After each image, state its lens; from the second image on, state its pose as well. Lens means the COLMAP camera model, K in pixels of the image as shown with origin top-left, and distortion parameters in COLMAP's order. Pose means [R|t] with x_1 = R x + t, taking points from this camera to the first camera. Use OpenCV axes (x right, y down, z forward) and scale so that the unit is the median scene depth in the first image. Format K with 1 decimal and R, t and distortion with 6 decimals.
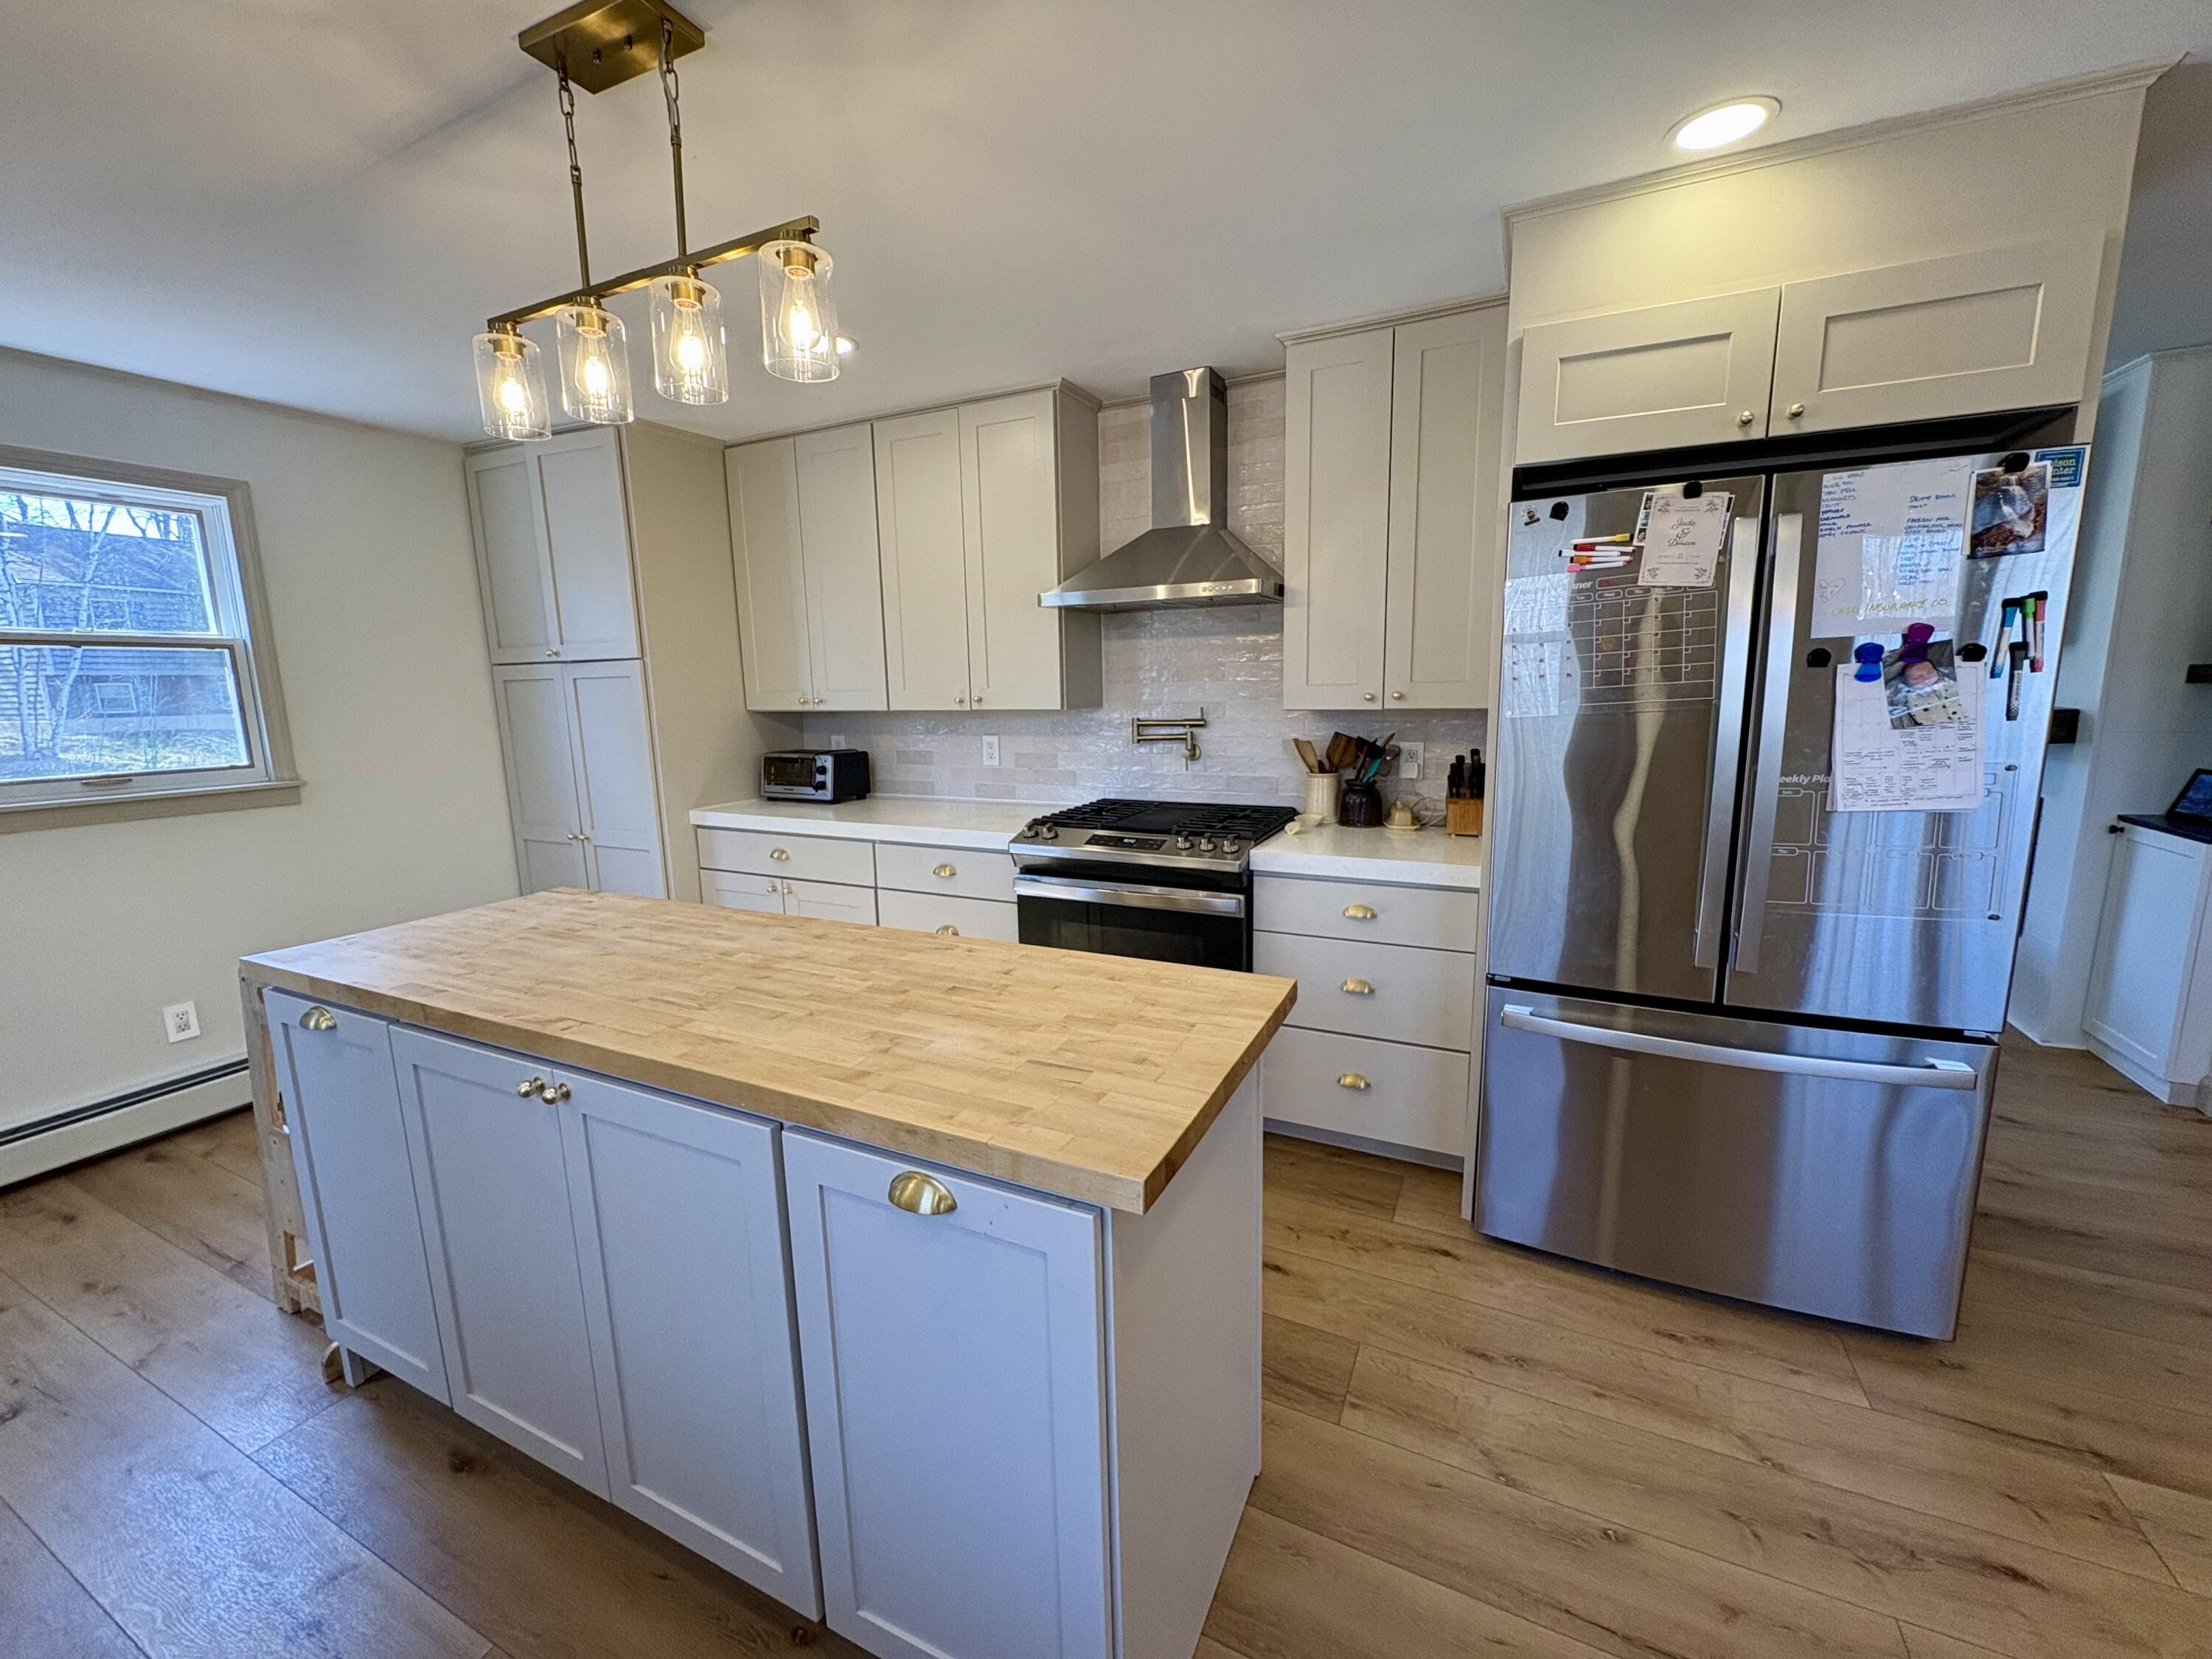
lens RADIAL K [[878.3, 0, 1103.7], [0, 878.3, 825.4], [0, 0, 1]] dist [-0.001321, 0.000844]
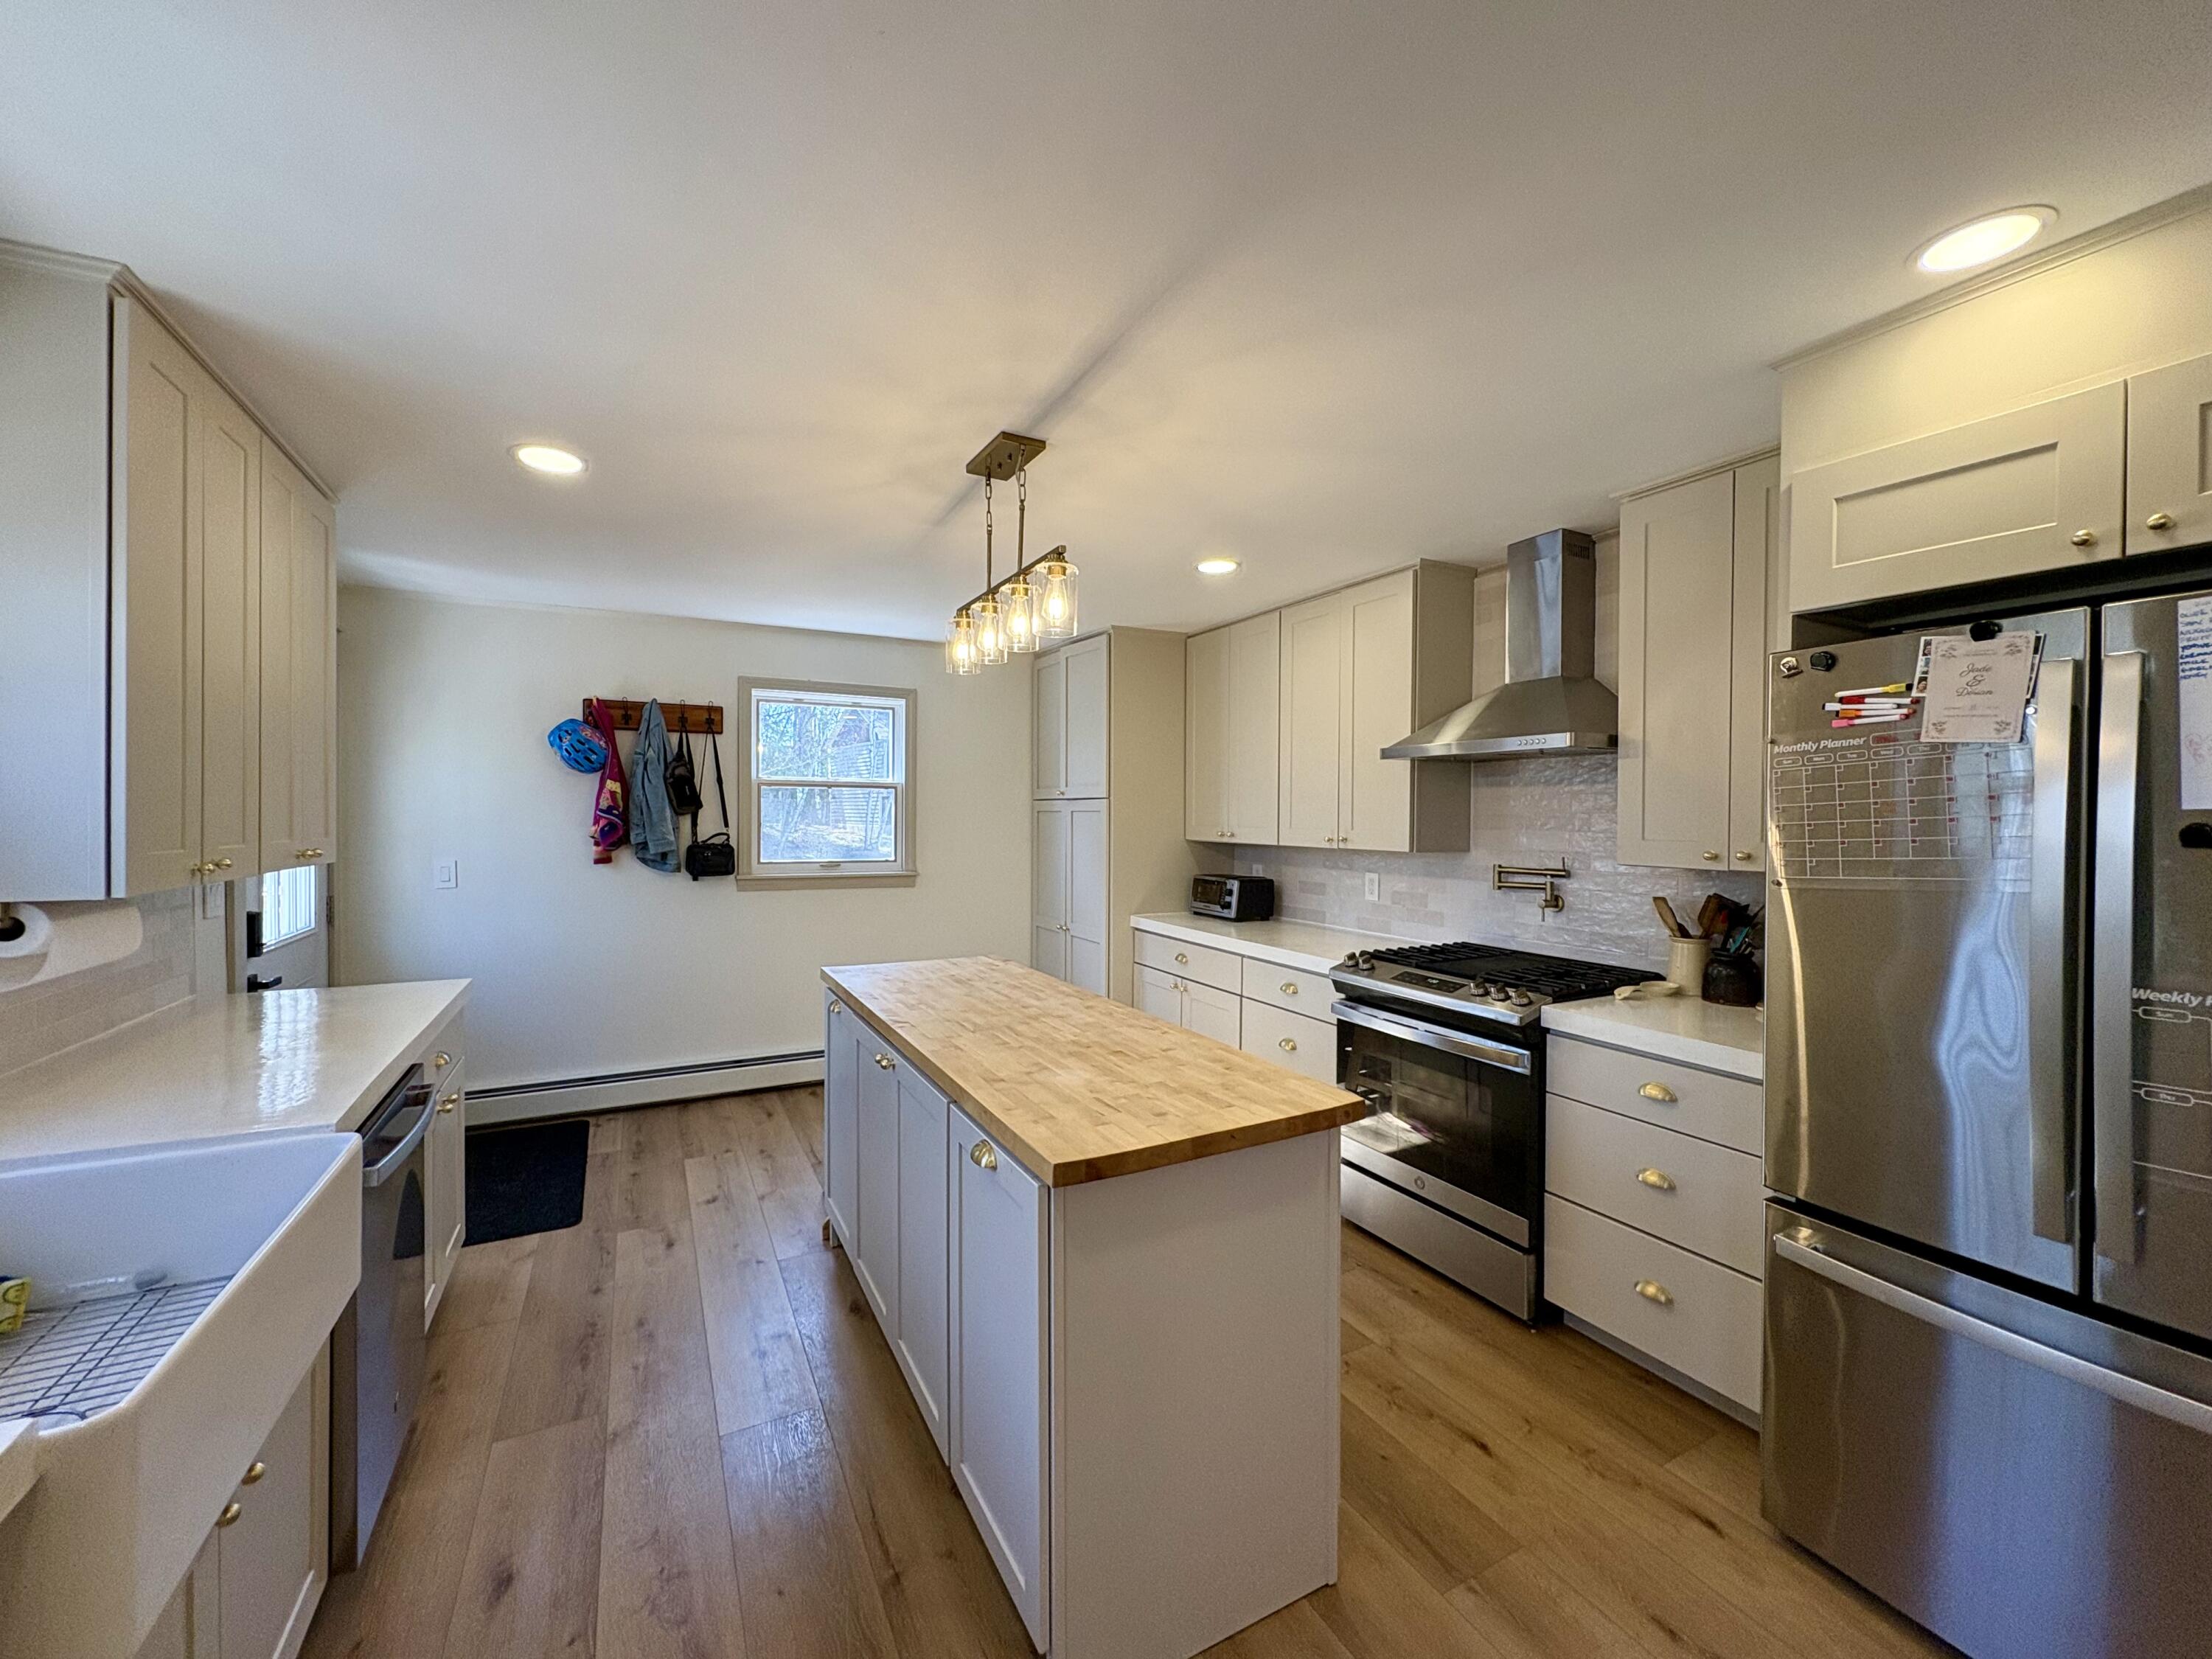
lens RADIAL K [[878.3, 0, 1103.1], [0, 878.3, 824.6], [0, 0, 1]] dist [-0.001321, 0.000844]
pose [[0.806094, 0.033206, -0.590854, 0.352568], [-0.120115, 0.986823, -0.108411, -0.006117], [0.579469, 0.158360, 0.799461, -0.090063]]
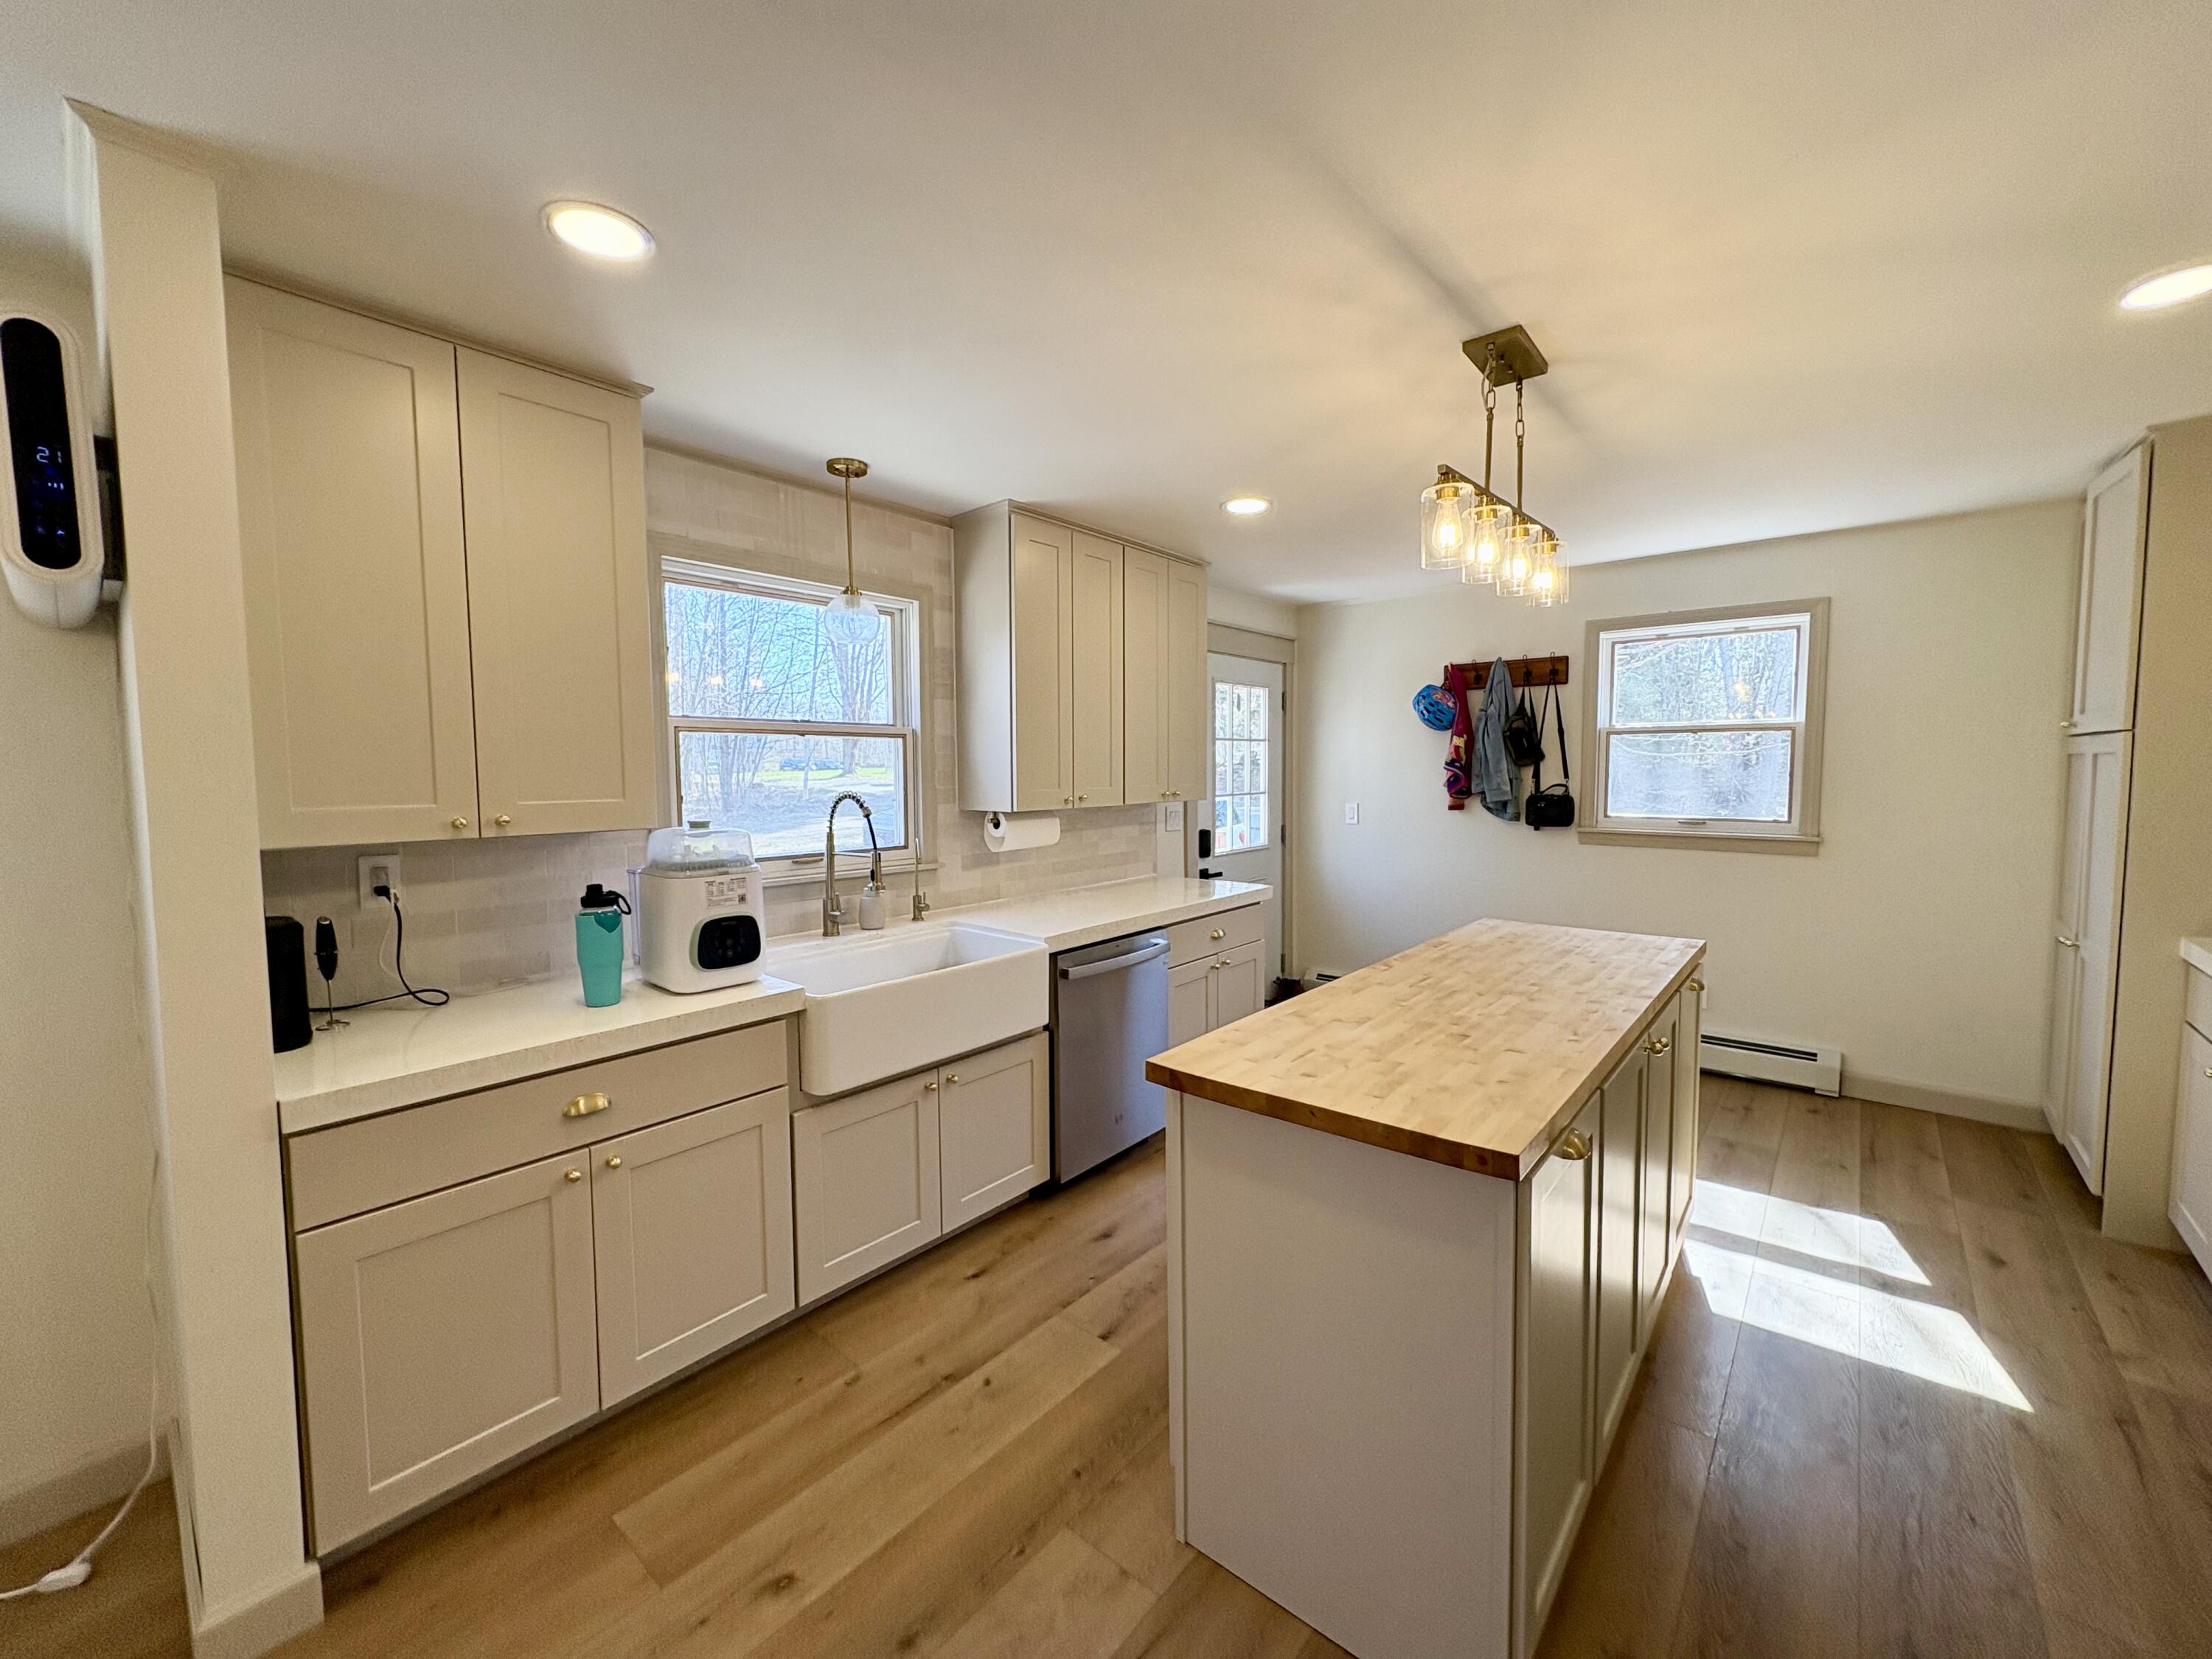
lens RADIAL K [[878.3, 0, 1104.7], [0, 878.3, 828.3], [0, 0, 1]] dist [-0.001321, 0.000844]
pose [[-0.252947, 0.091626, -0.963132, 0.631807], [-0.144847, 0.980699, 0.131338, -0.103470], [0.956576, 0.172728, -0.234793, 0.448900]]
